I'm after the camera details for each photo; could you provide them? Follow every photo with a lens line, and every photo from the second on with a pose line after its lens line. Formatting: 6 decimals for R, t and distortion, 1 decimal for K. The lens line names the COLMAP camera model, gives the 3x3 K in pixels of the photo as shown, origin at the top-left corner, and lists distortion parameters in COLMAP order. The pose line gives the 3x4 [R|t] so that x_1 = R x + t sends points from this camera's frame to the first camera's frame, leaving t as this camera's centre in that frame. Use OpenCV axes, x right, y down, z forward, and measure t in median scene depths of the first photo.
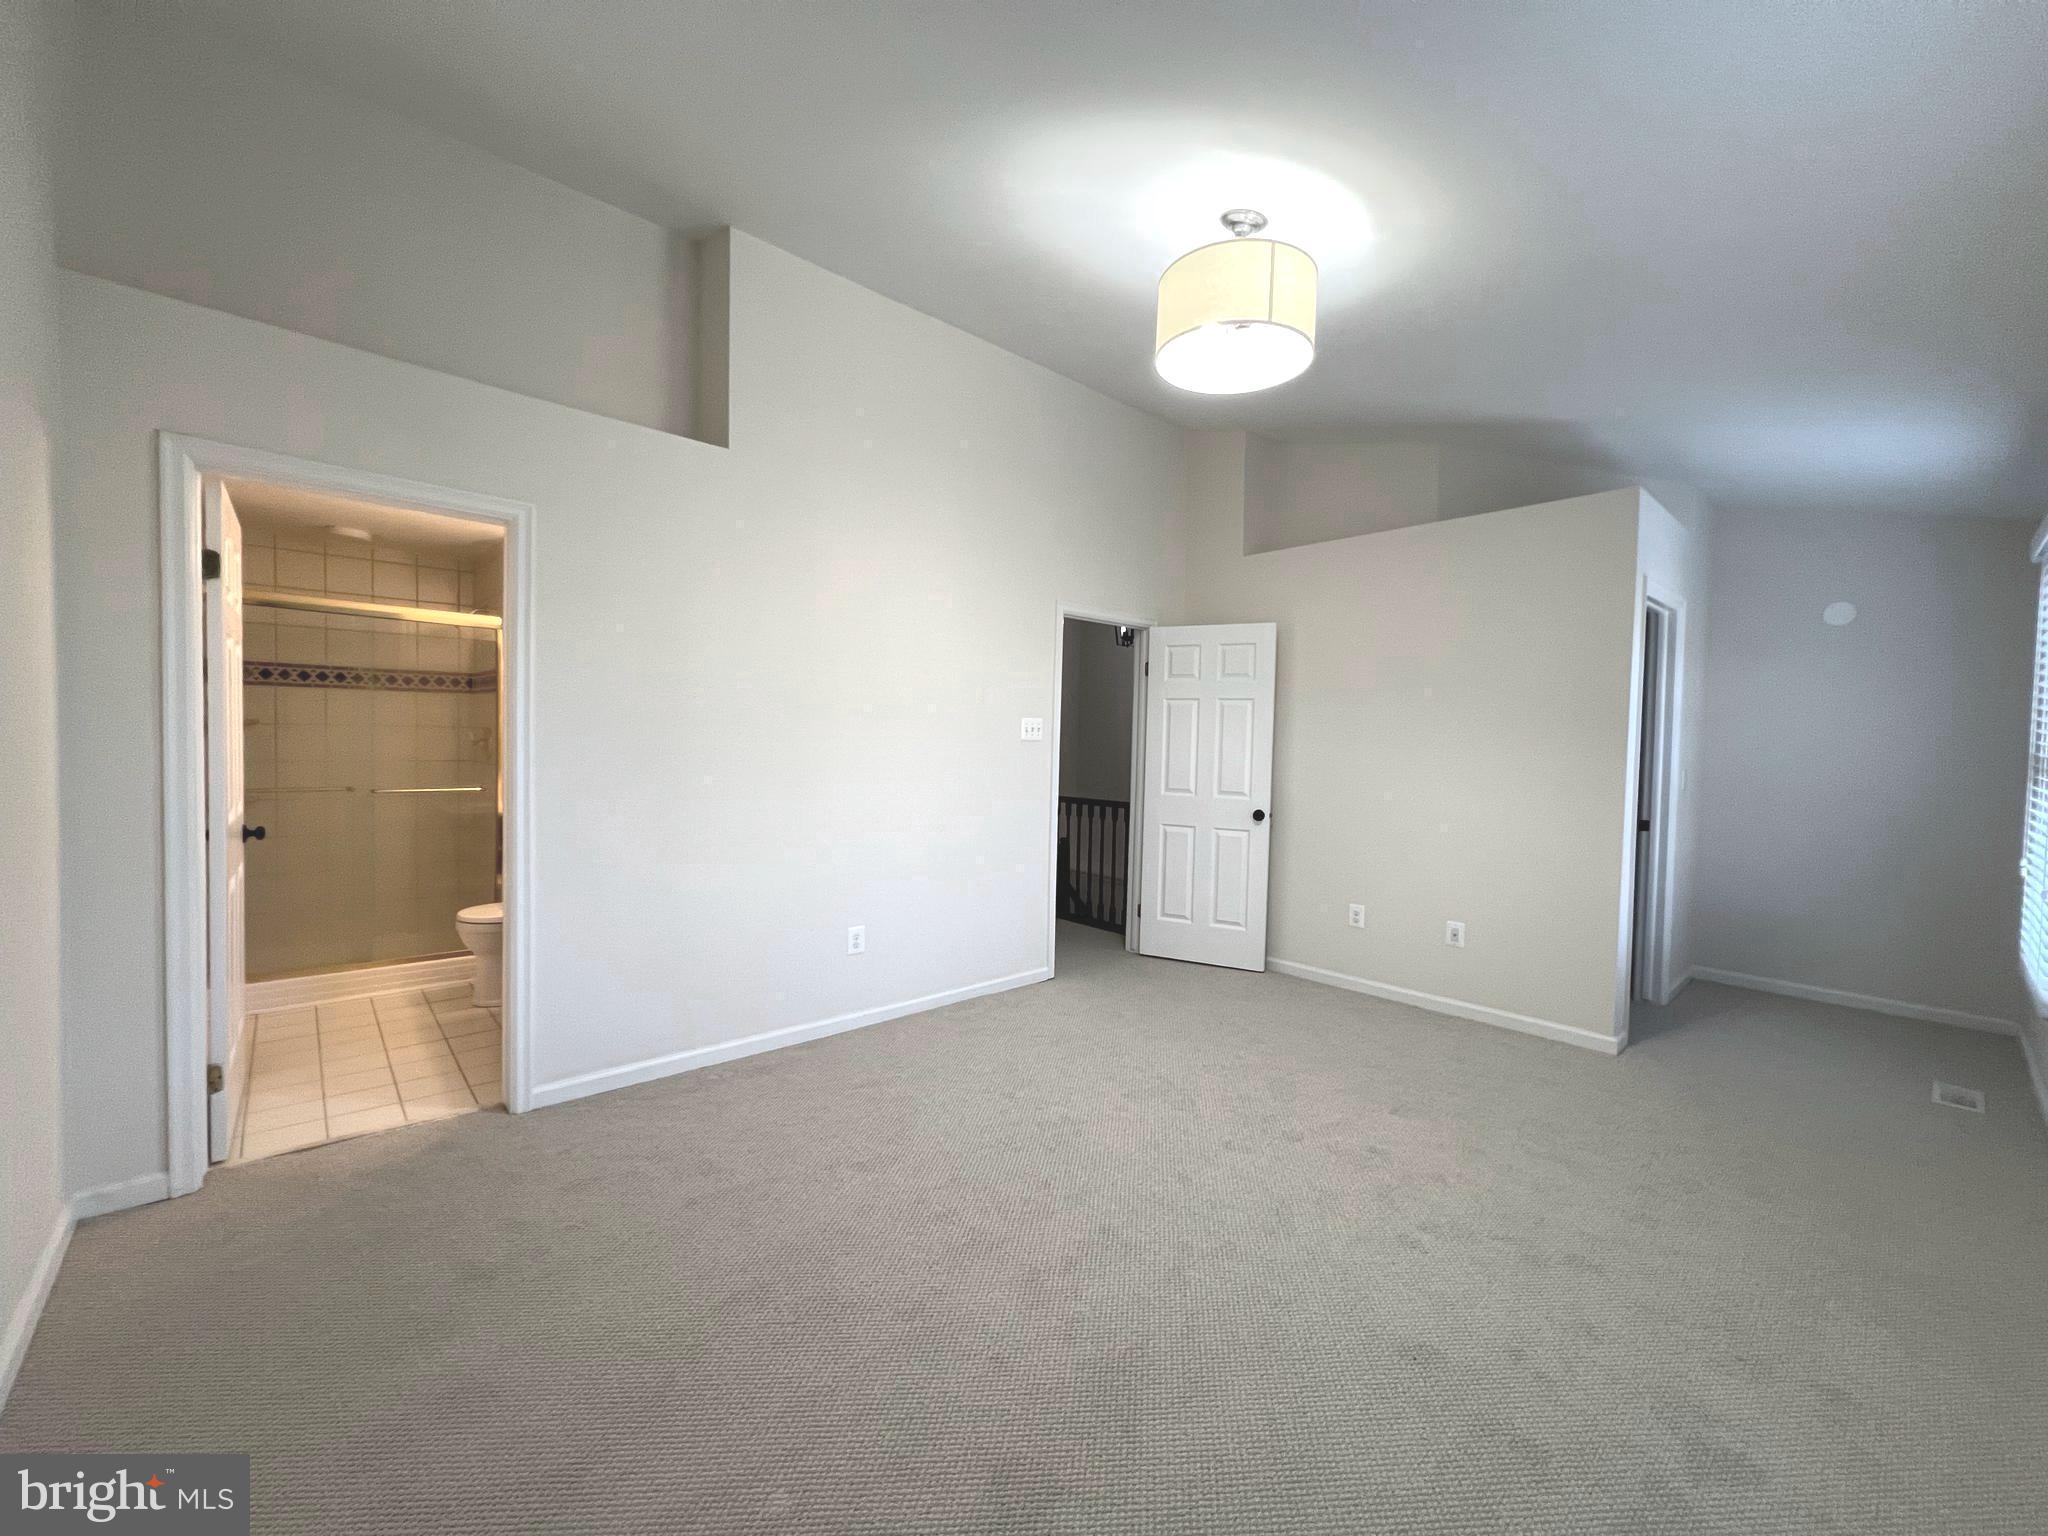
lens RADIAL K [[814.2, 0, 1029.9], [0, 814.2, 773.3], [0, 0, 1]] dist [-0.002714, 0.000409]
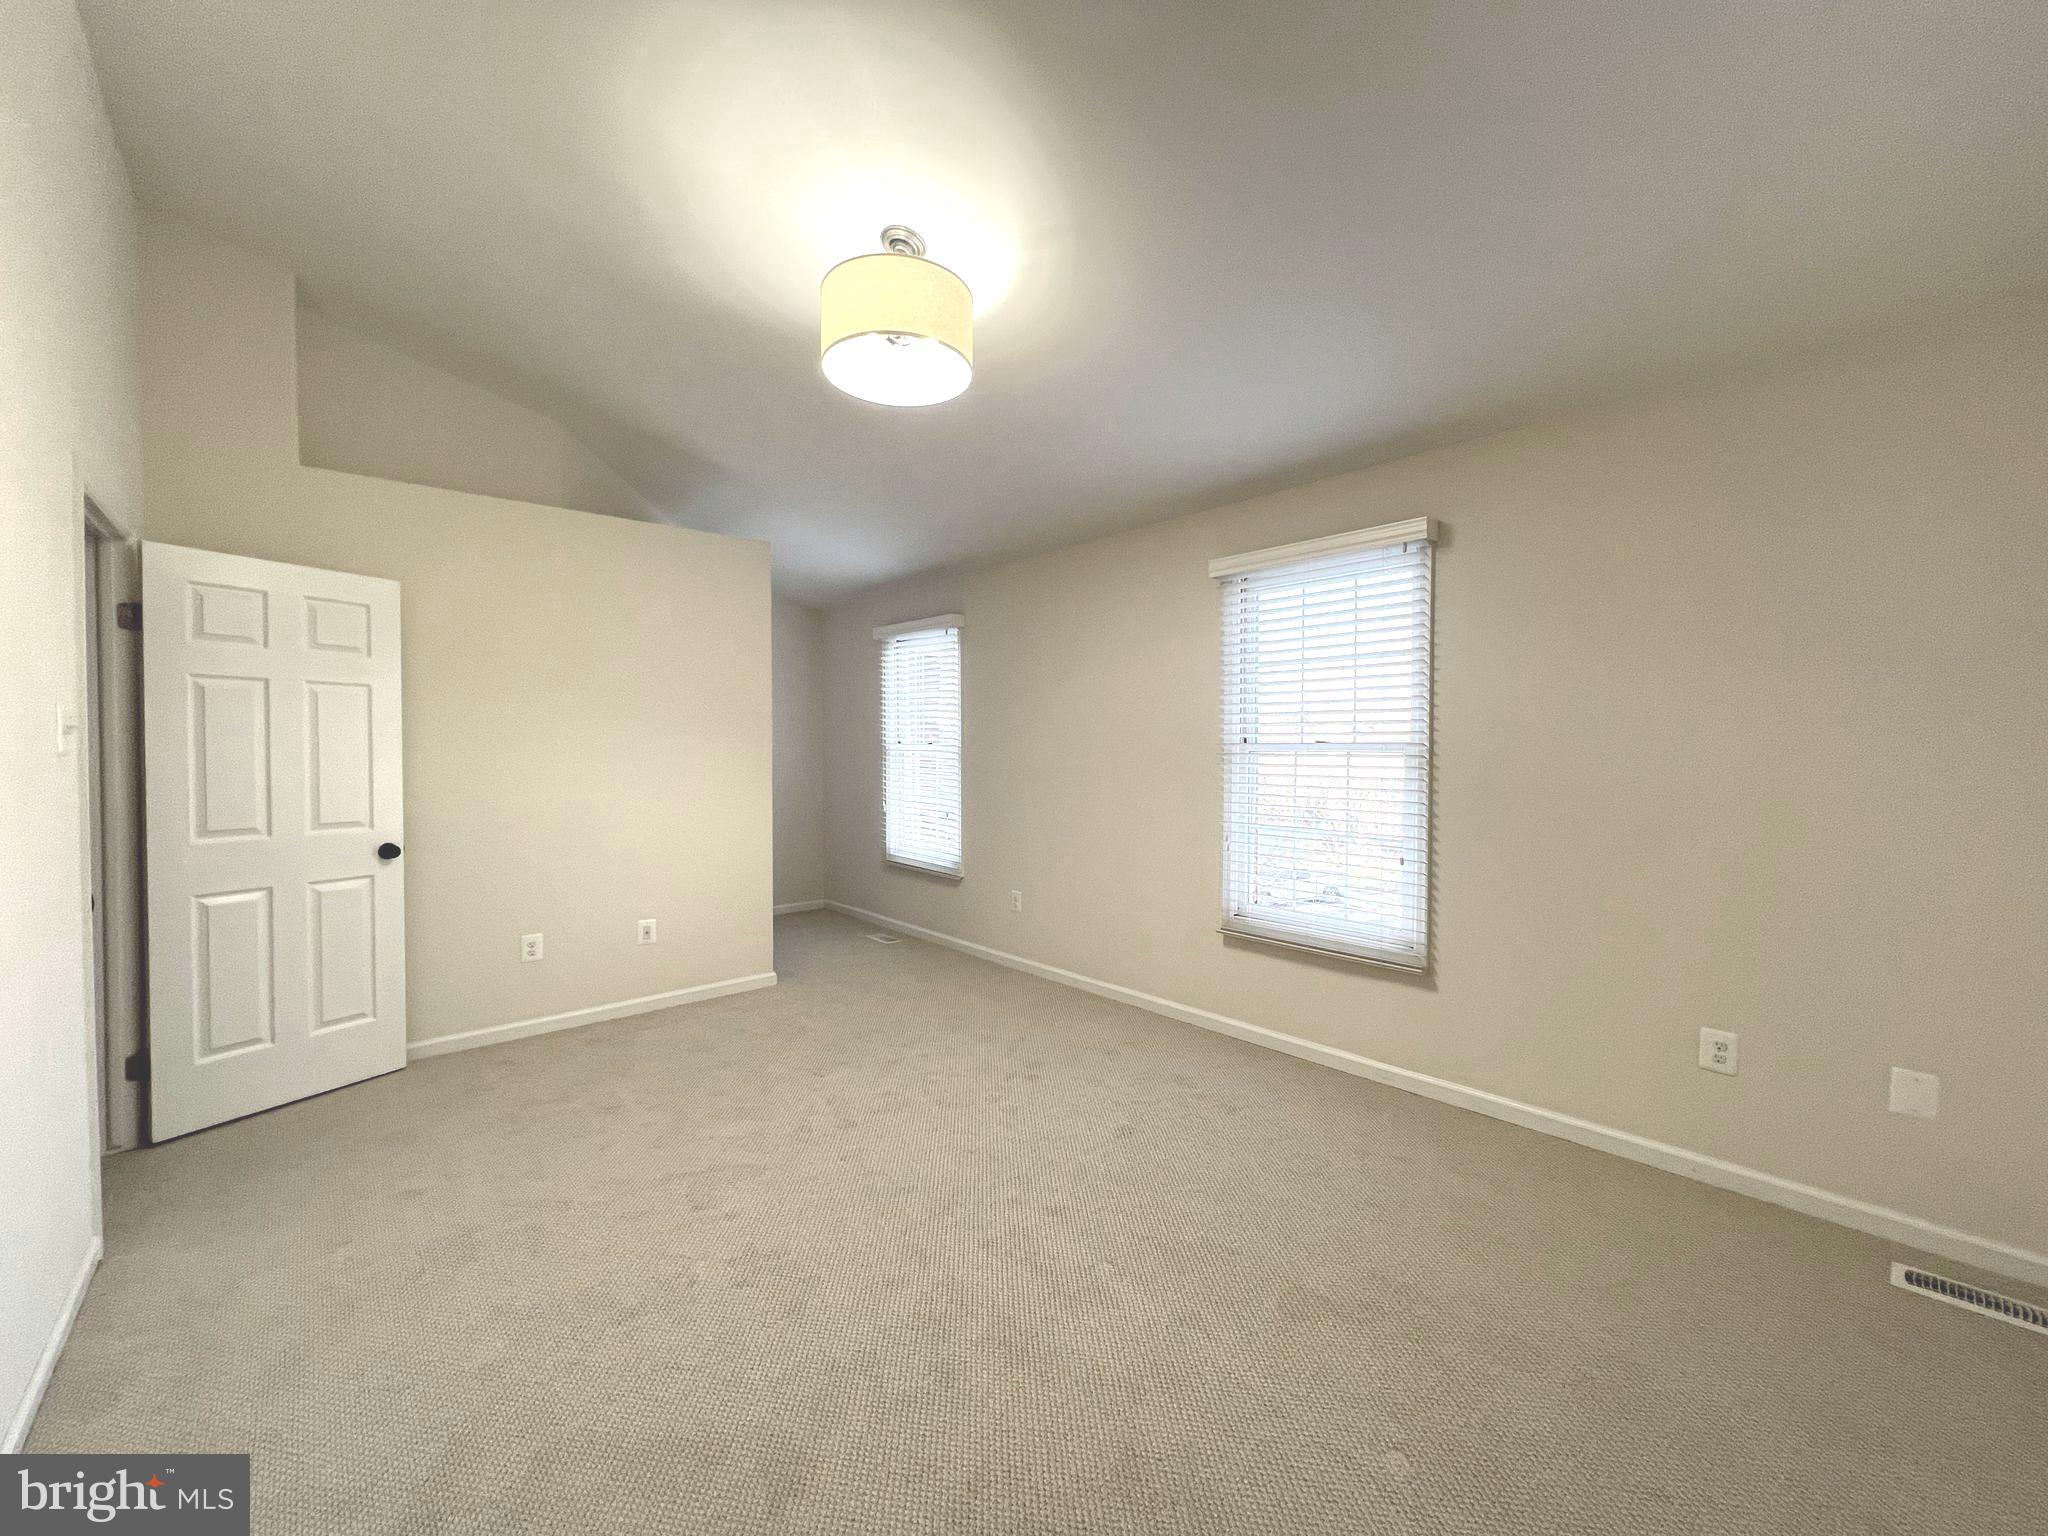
lens RADIAL K [[814.2, 0, 1026.1], [0, 814.2, 769.4], [0, 0, 1]] dist [-0.002714, 0.000409]
pose [[0.023138, -0.049795, 0.998491, -0.411426], [0.045959, 0.997756, 0.048694, -0.028061], [-0.998675, 0.044763, 0.025375, 0.431053]]
